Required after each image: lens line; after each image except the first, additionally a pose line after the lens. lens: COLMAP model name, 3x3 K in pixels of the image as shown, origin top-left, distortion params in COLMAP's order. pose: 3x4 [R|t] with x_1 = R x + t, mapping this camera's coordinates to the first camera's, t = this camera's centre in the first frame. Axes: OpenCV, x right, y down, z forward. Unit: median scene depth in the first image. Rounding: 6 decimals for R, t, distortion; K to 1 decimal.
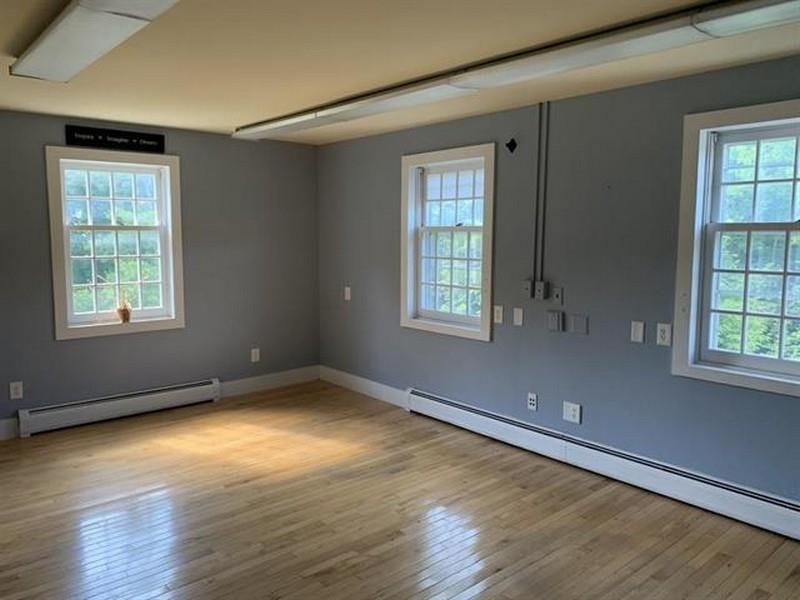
lens RADIAL K [[607.0, 0, 399.5], [0, 607.0, 300.3], [0, 0, 1]] dist [0.051254, 0.003080]
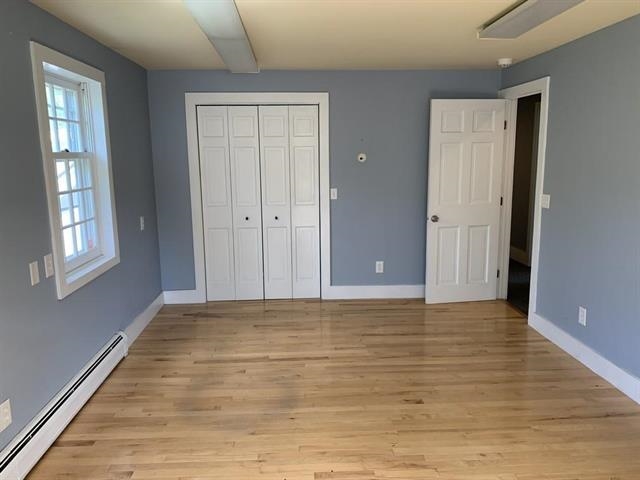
lens RADIAL K [[485.6, 0, 319.5], [0, 485.6, 238.9], [0, 0, 1]] dist [0.051254, 0.003080]
pose [[-0.786428, -0.104468, 0.608783, -0.382045], [0.074767, 0.962247, 0.261707, -0.158411], [-0.613140, 0.251331, -0.748928, 1.302929]]
